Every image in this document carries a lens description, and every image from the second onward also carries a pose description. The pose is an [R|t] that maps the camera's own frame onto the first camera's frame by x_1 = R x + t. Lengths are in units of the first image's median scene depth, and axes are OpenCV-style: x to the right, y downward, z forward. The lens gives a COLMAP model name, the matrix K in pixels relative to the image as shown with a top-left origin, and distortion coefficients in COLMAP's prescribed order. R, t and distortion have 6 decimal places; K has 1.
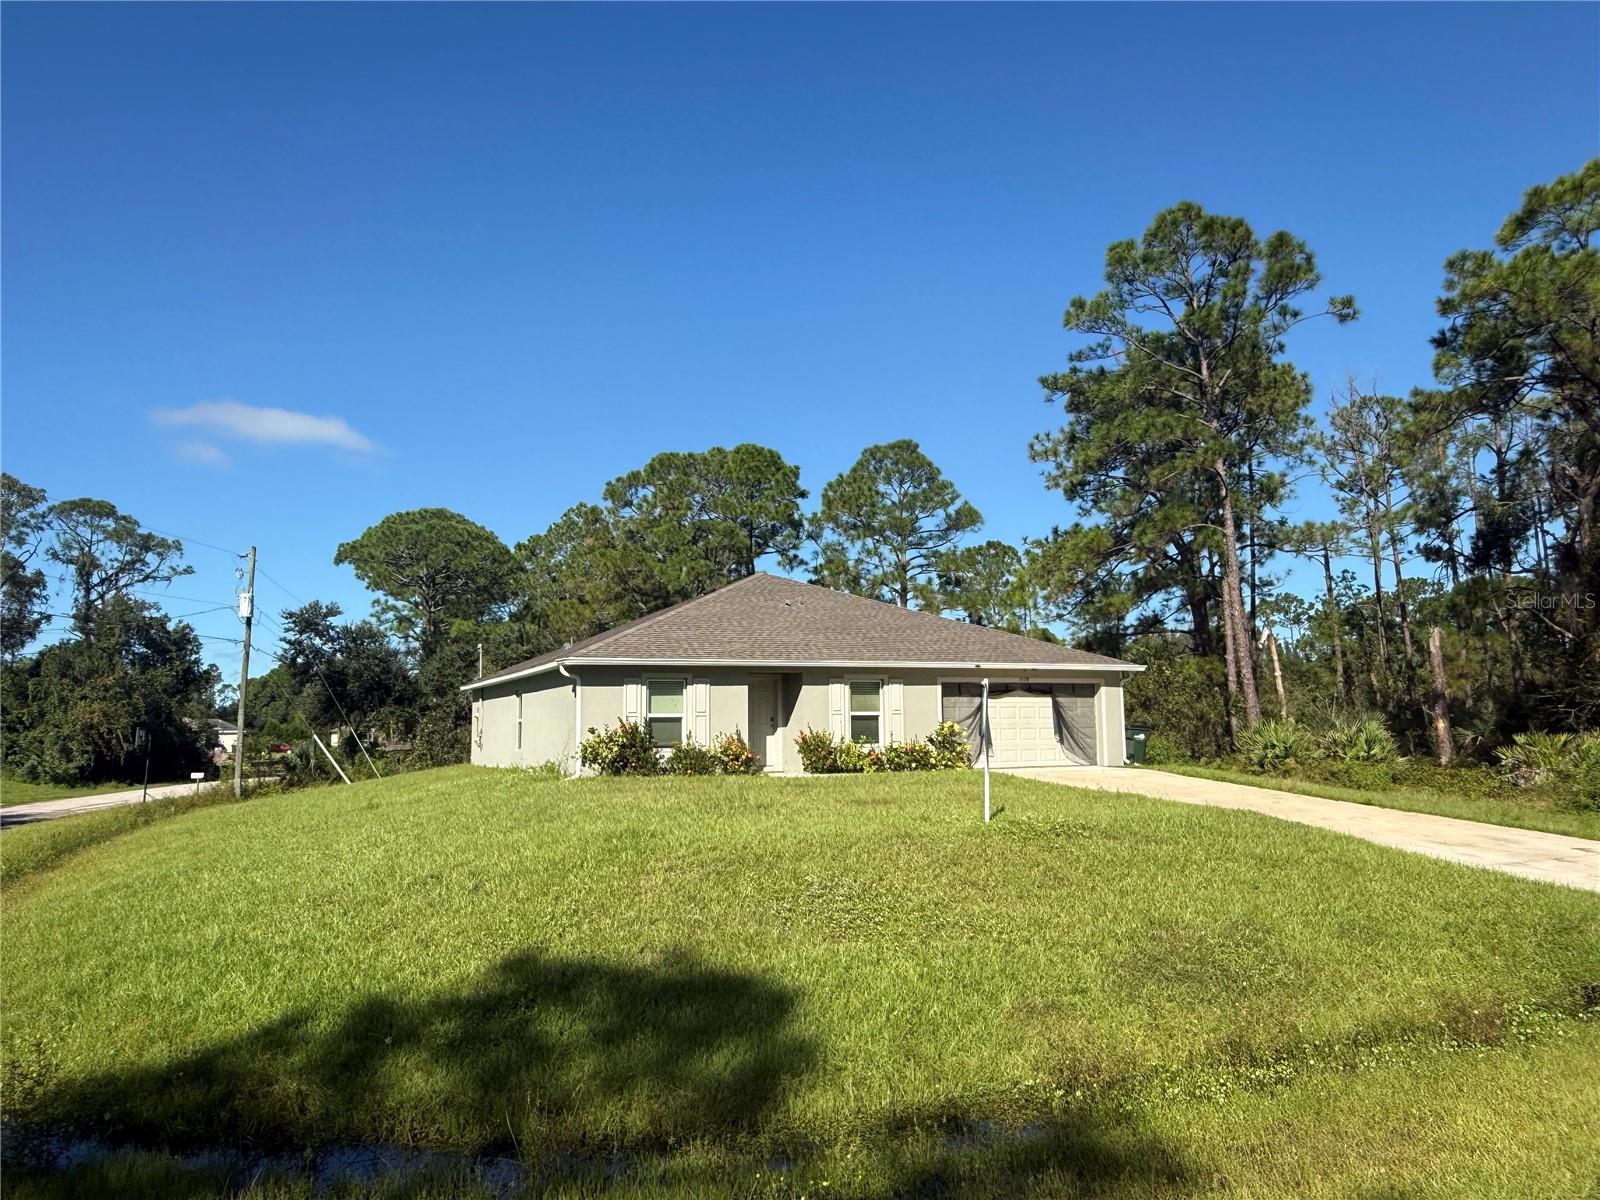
lens RADIAL K [[1101.8, 0, 800.0], [0, 1101.8, 600.0], [0, 0, 1]] dist [0.004632, 0.000291]
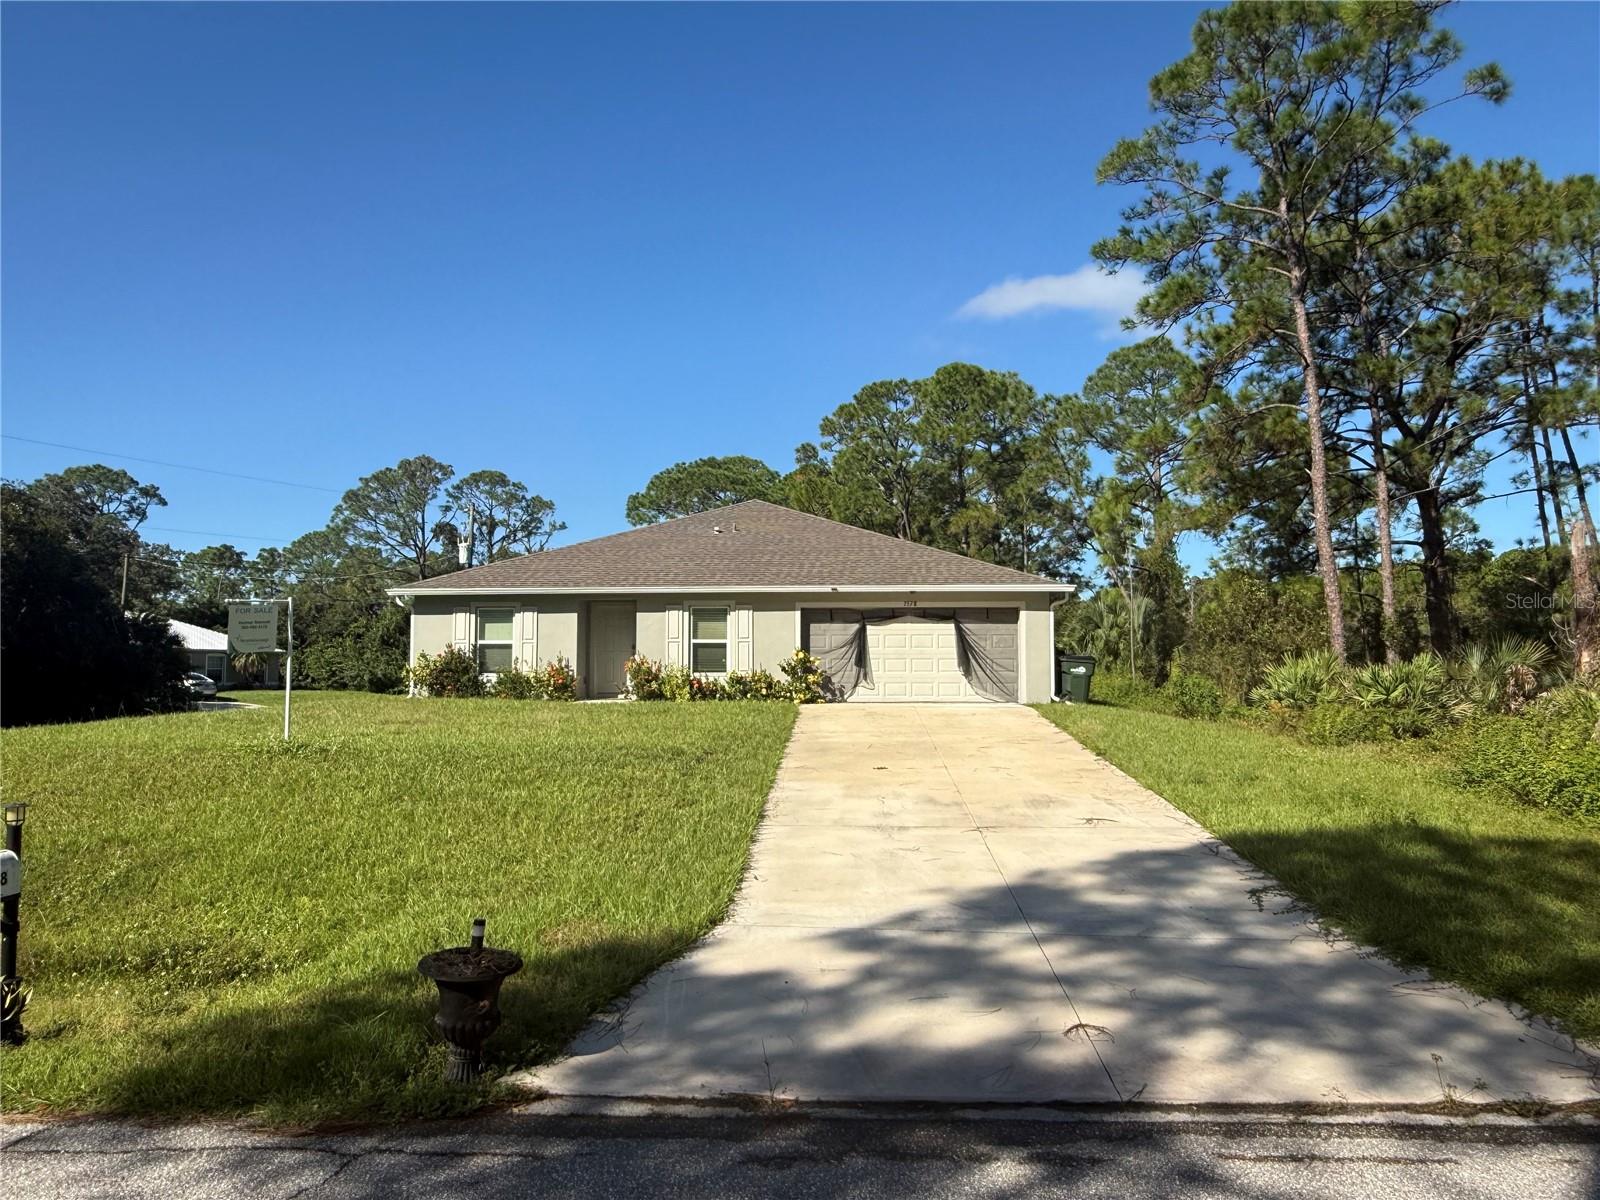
lens RADIAL K [[1125.3, 0, 800.0], [0, 1125.3, 600.0], [0, 0, 1]] dist [-0.003324, -0.004183]
pose [[0.886179, -0.018363, -0.462979, 0.564925], [0.043126, 0.998146, 0.042959, 0.027884], [0.461332, -0.058036, 0.885328, 0.168397]]
